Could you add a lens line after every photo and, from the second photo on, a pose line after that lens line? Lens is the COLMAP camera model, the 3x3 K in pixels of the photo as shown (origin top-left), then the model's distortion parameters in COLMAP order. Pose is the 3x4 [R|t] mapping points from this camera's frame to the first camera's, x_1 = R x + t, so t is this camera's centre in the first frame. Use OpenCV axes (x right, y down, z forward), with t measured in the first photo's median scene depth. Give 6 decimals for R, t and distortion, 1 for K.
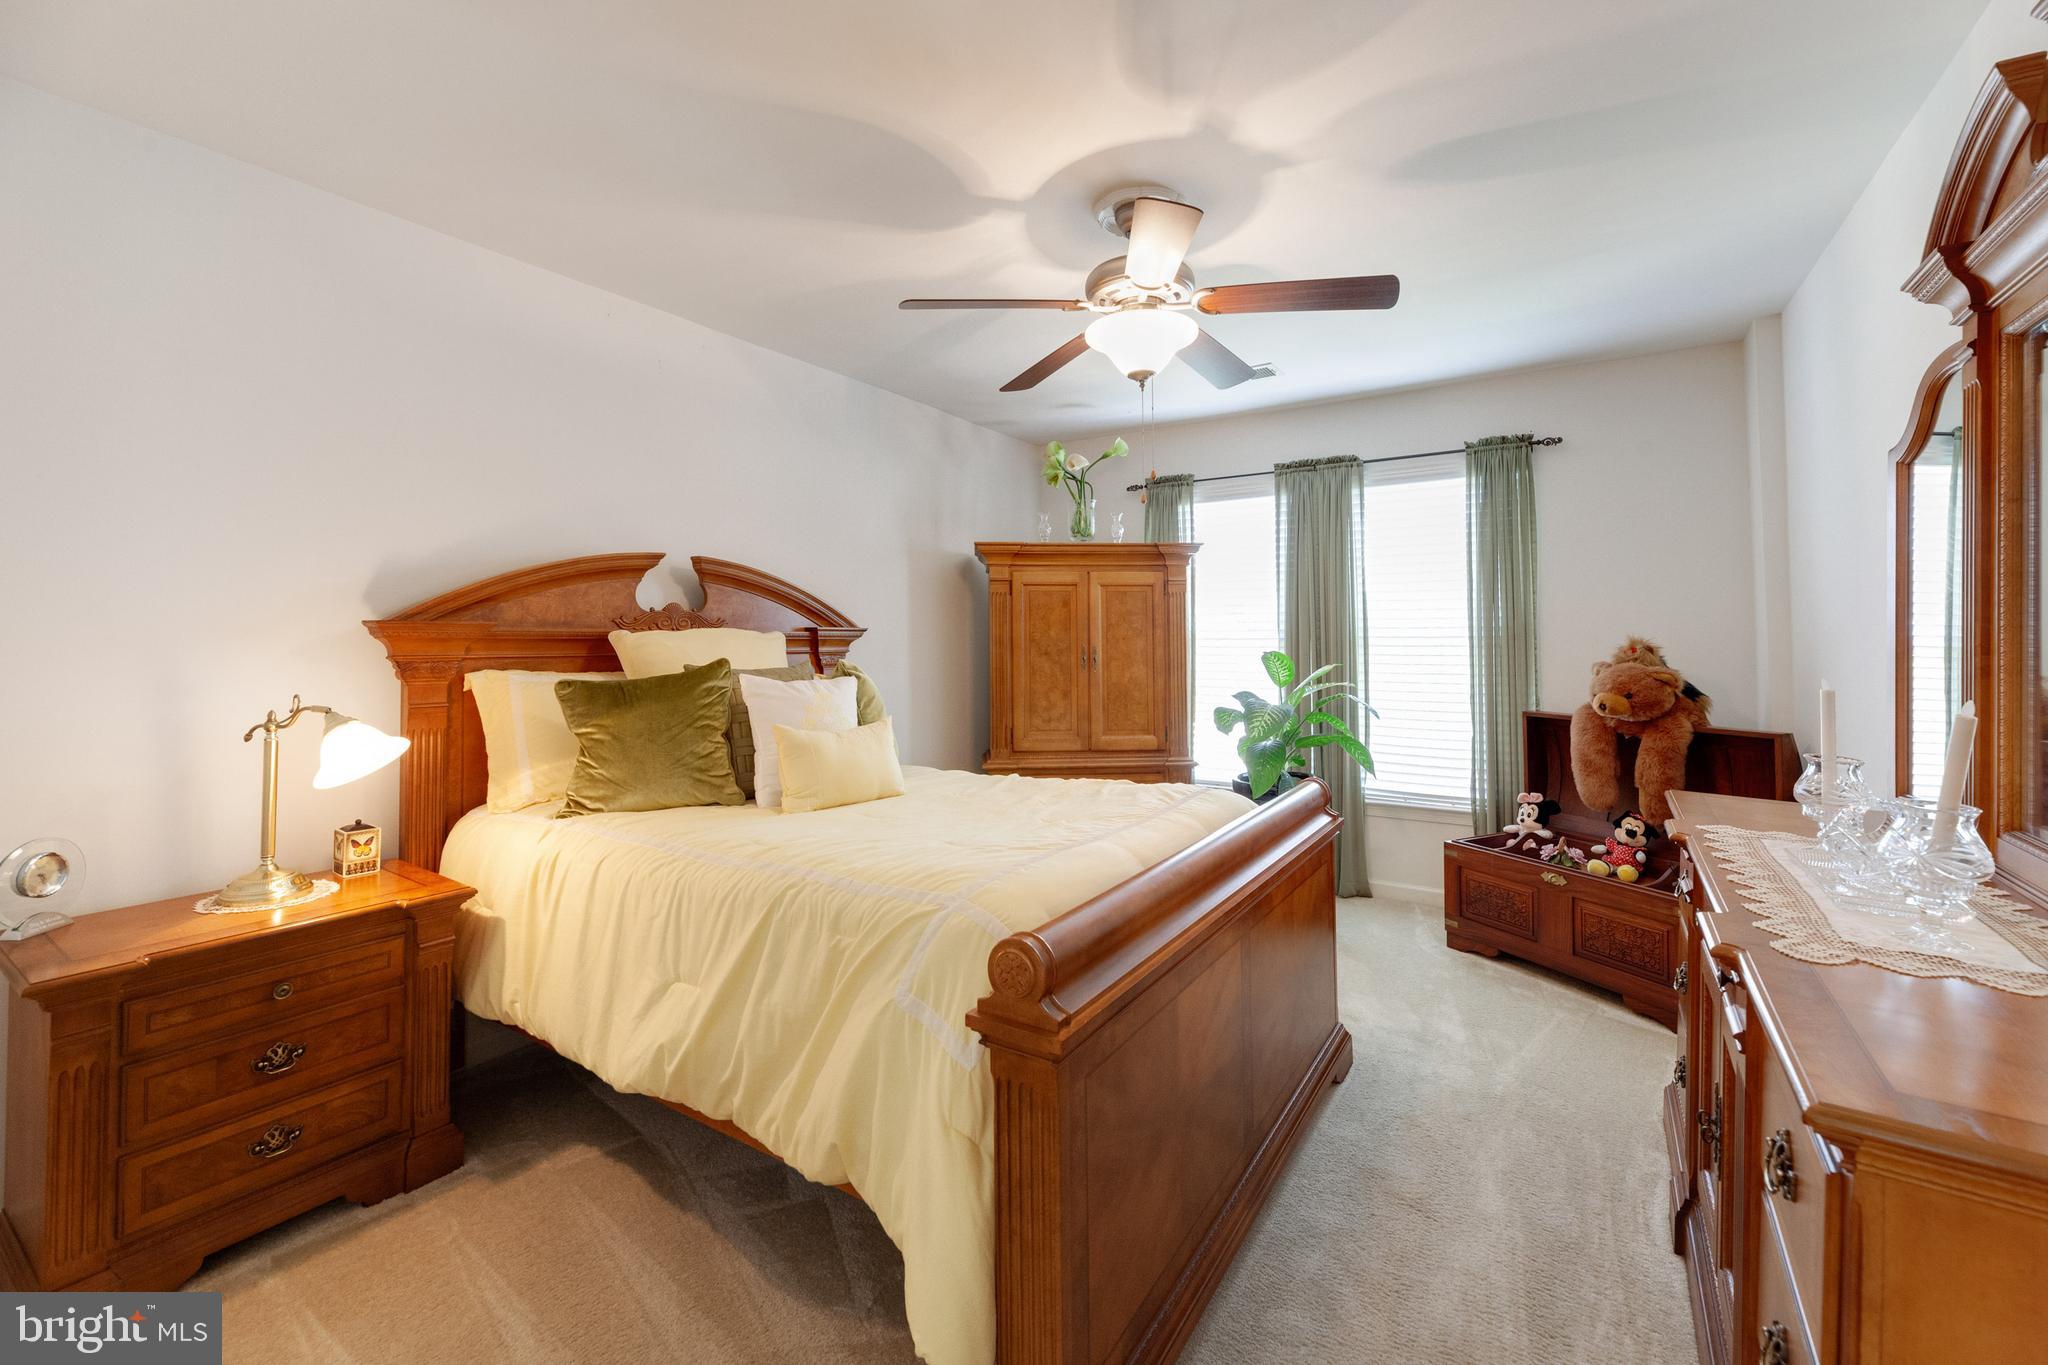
lens RADIAL K [[845.1, 0, 1029.5], [0, 845.1, 598.2], [0, 0, 1]] dist [-0.001927, -0.000229]
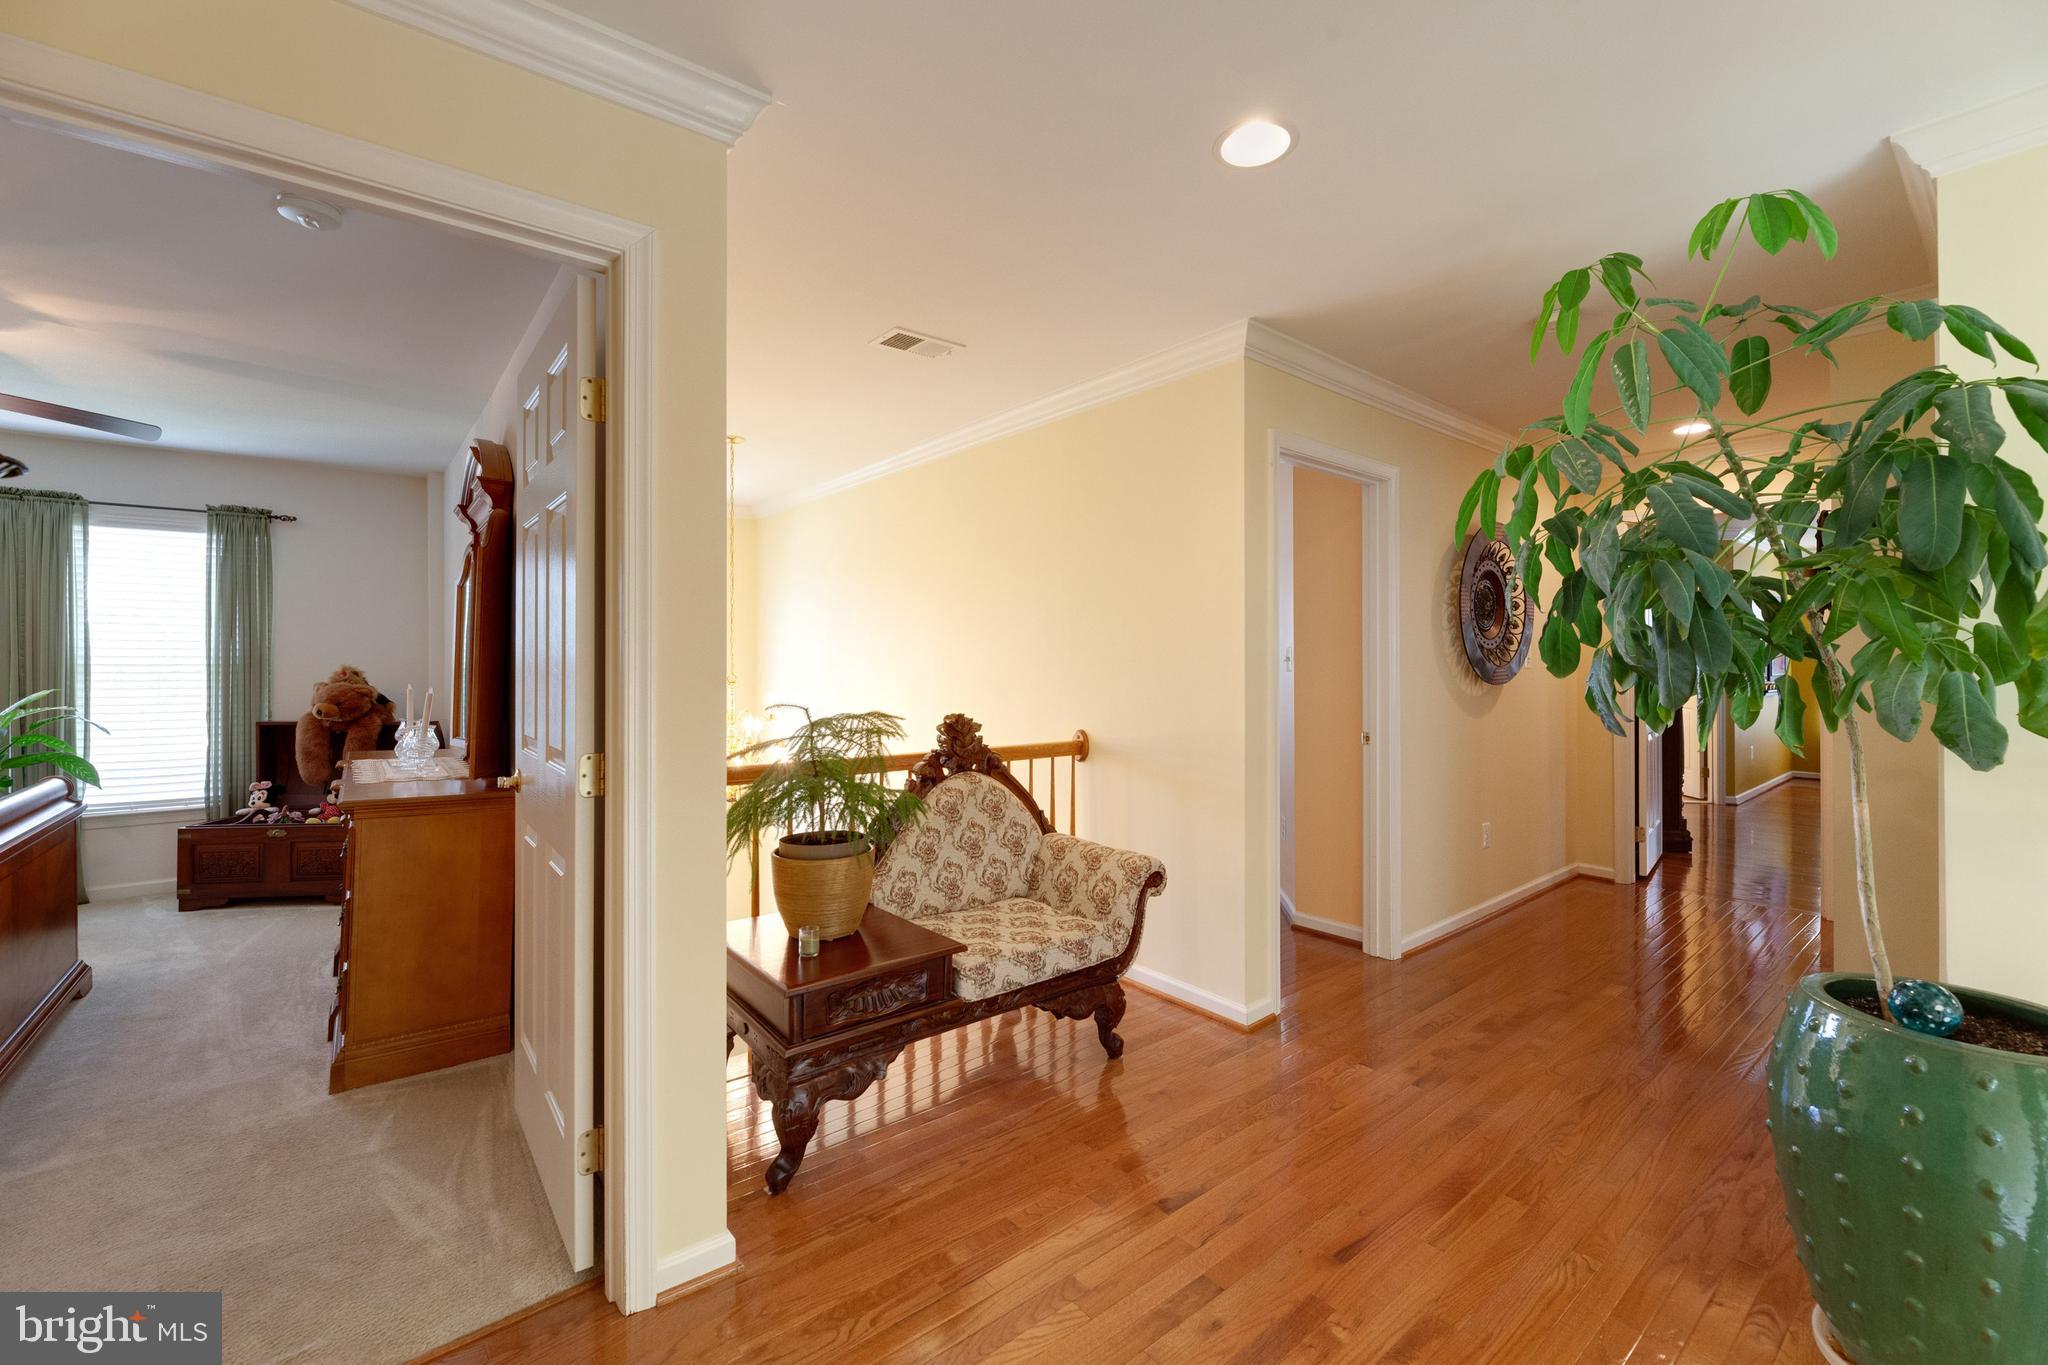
lens RADIAL K [[834.5, 0, 1025.3], [0, 834.5, 671.9], [0, 0, 1]] dist [-0.000923, -0.000014]
pose [[0.303961, -0.002952, 0.952680, -0.292307], [-0.043964, 0.998886, 0.017122, -0.017994], [-0.951669, -0.047089, 0.303493, -0.537351]]
